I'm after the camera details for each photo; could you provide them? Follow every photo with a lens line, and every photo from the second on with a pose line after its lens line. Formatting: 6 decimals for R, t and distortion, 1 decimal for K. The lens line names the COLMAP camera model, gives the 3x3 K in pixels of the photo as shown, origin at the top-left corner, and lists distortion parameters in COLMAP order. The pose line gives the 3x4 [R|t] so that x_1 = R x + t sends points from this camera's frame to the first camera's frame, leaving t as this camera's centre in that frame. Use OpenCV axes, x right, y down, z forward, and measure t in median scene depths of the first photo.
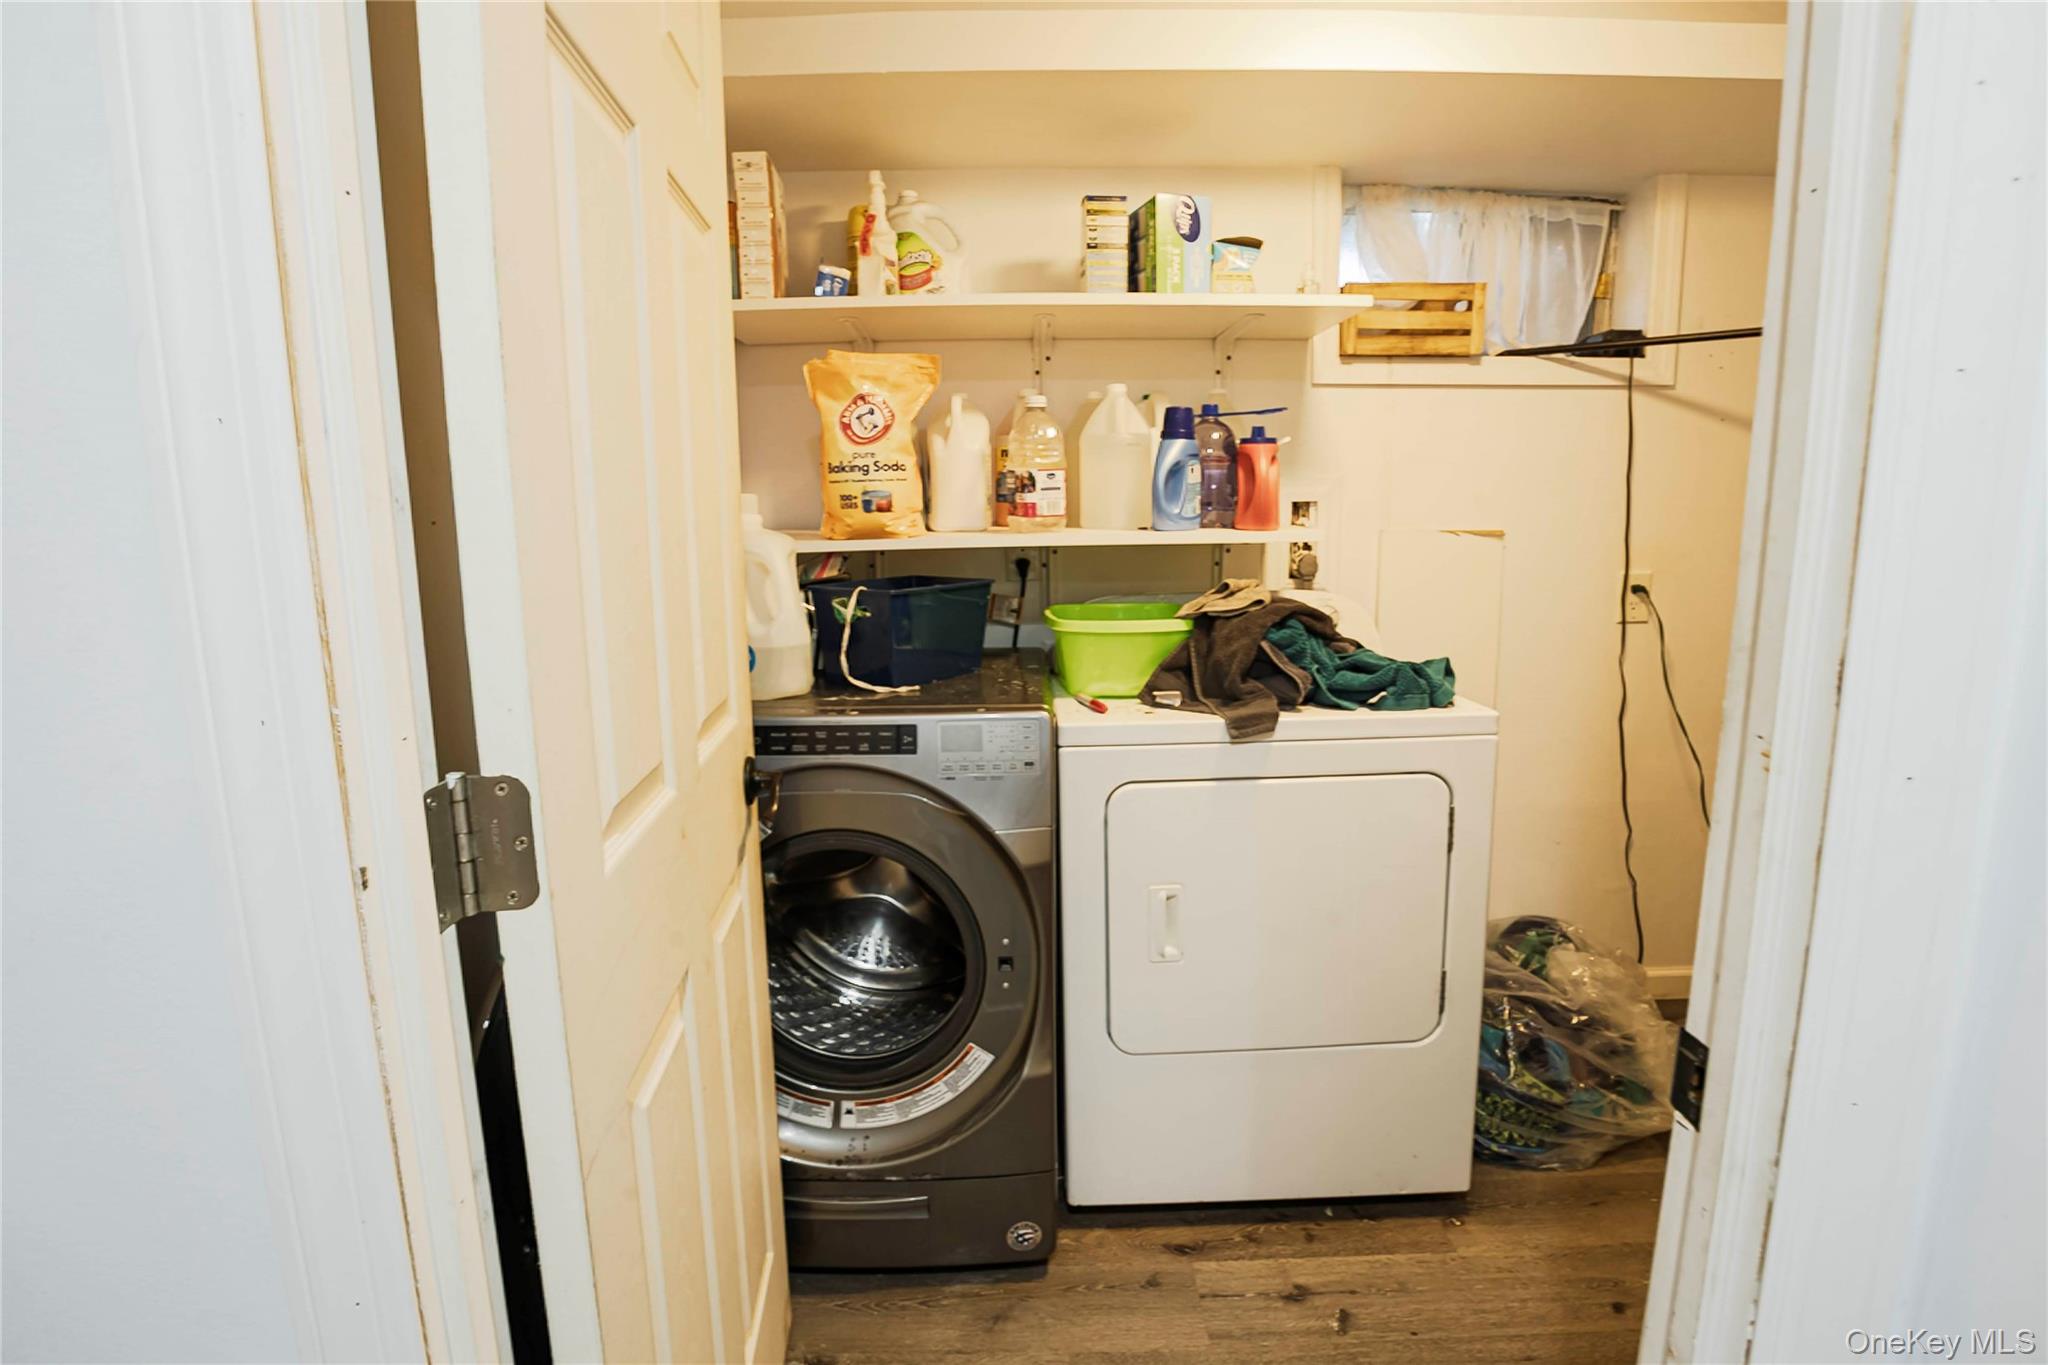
lens RADIAL K [[1012.6, 0, 1010.8], [0, 1012.6, 692.2], [0, 0, 1]] dist [-0.048482, 0.011111]
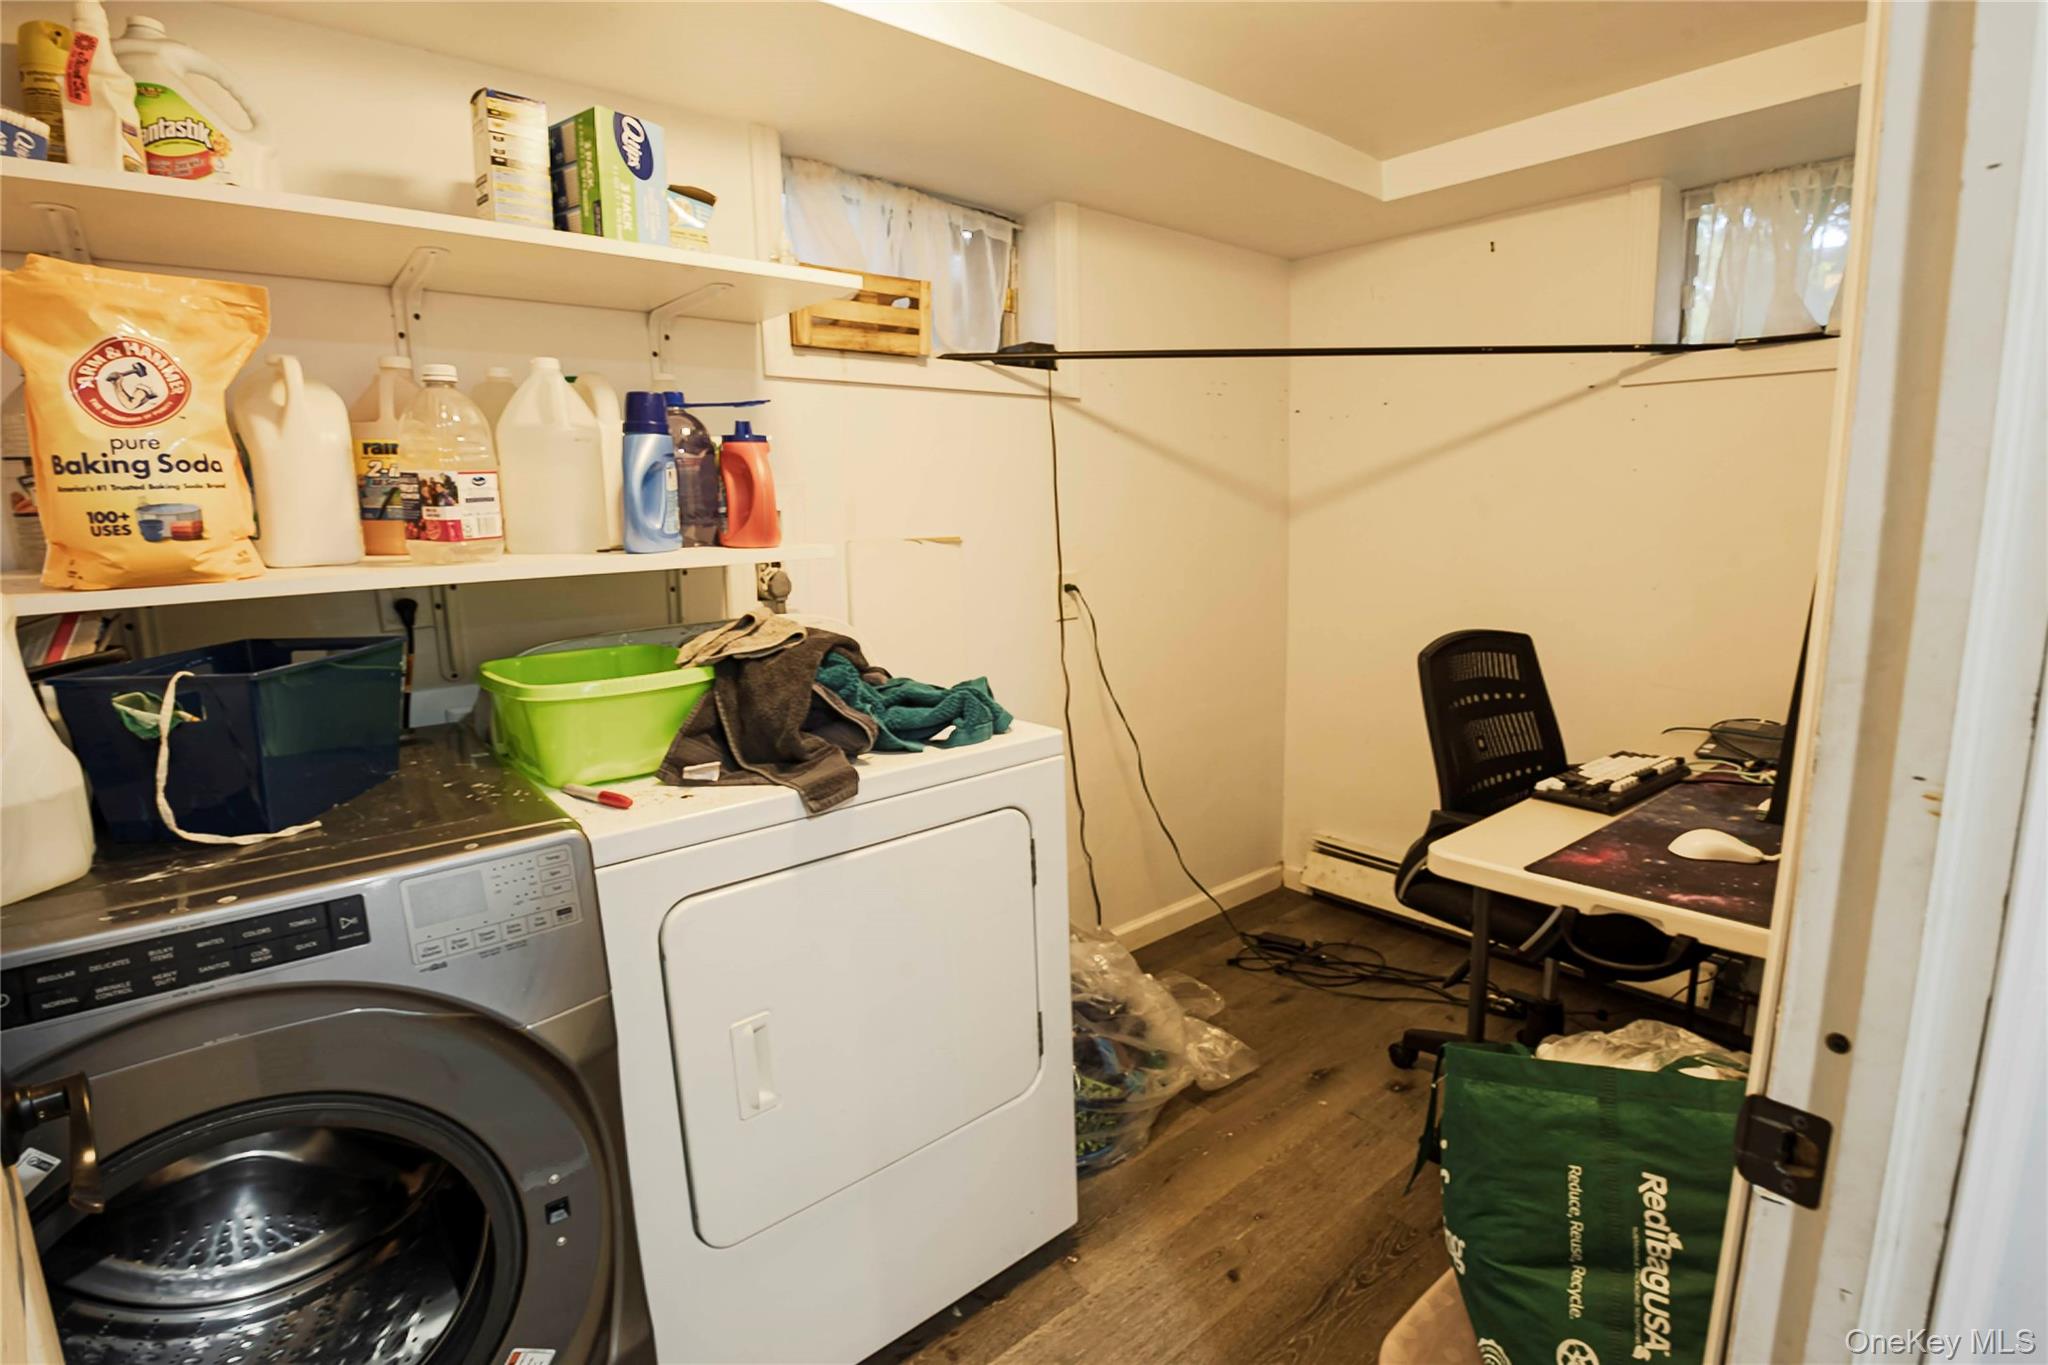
lens RADIAL K [[1012.6, 0, 1039.8], [0, 1012.6, 684.7], [0, 0, 1]] dist [-0.048482, 0.011111]
pose [[0.763617, -0.115718, 0.635215, -0.116369], [0.124644, 0.991723, 0.030825, -0.047435], [-0.633524, 0.055637, 0.771720, 0.231811]]
